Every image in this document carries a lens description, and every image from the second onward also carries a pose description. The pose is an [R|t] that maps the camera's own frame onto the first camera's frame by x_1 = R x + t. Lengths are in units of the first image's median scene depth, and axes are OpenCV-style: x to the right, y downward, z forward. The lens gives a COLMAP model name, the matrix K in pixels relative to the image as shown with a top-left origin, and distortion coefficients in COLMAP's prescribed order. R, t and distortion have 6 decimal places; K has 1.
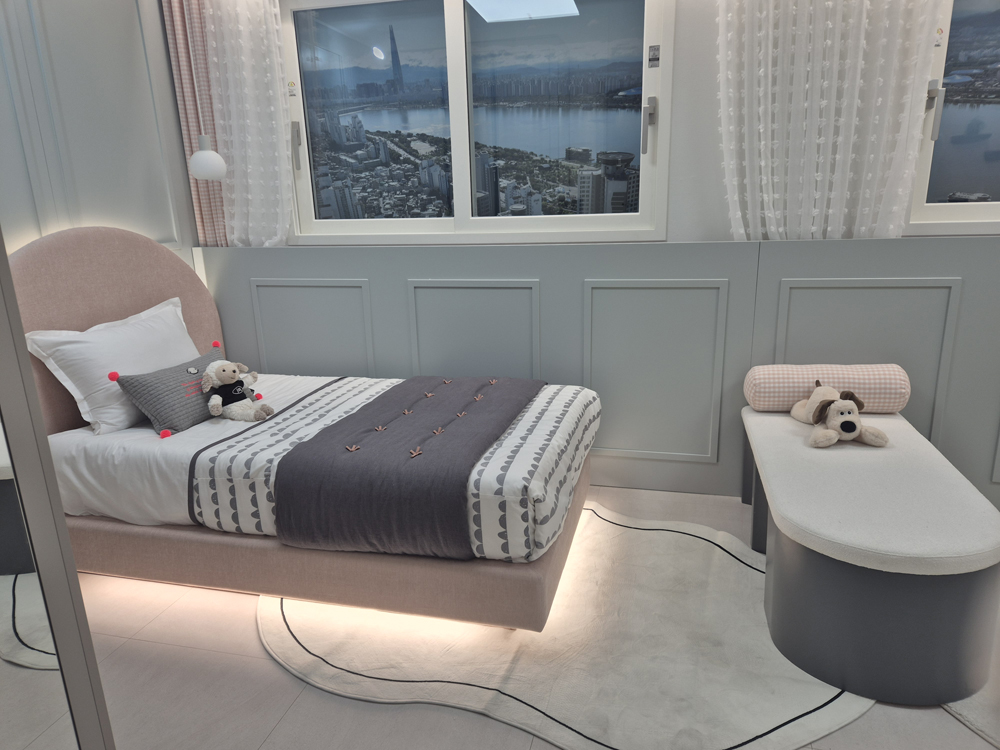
lens RADIAL K [[675.0, 0, 495.4], [0, 675.0, 393.3], [0, 0, 1]] dist [0.054863, -0.037742]
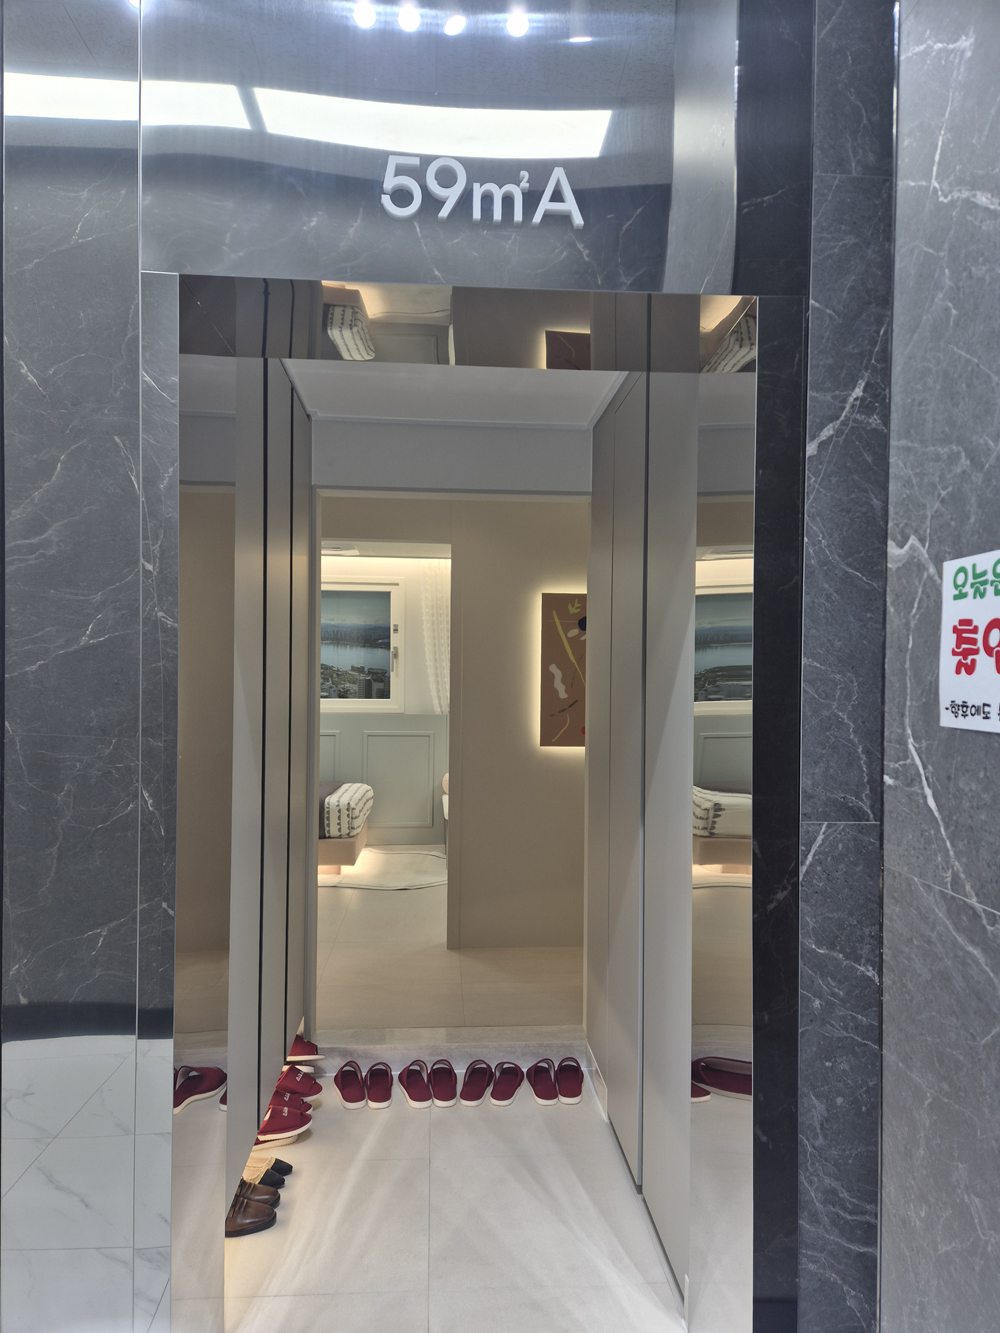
lens RADIAL K [[899.8, 0, 501.8], [0, 899.8, 668.2], [0, 0, 1]] dist [0.054863, -0.037742]
pose [[0.944538, 0.044700, 0.325345, -0.349895], [0.052223, 0.957642, -0.283187, 0.420687], [-0.324223, 0.284472, 0.902195, -1.545298]]
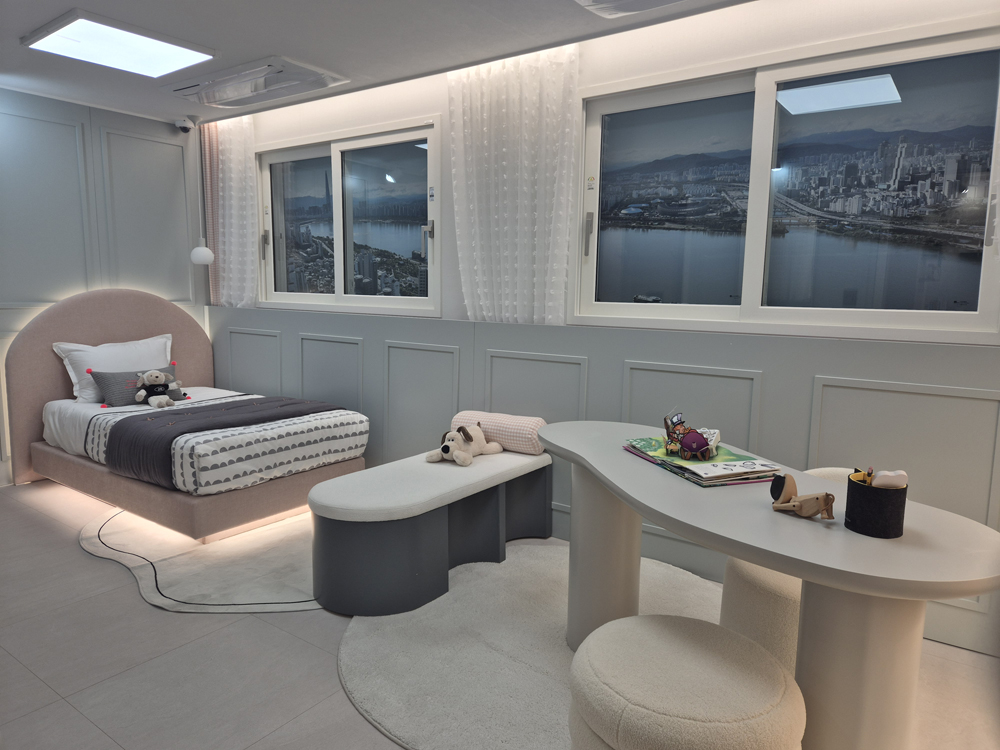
lens RADIAL K [[675.0, 0, 501.3], [0, 675.0, 380.8], [0, 0, 1]] dist [0.054863, -0.037742]
pose [[0.929656, 0.092696, -0.356577, 0.891091], [-0.140282, 0.983989, -0.109940, 0.037463], [0.340677, 0.152228, 0.927775, -0.224299]]
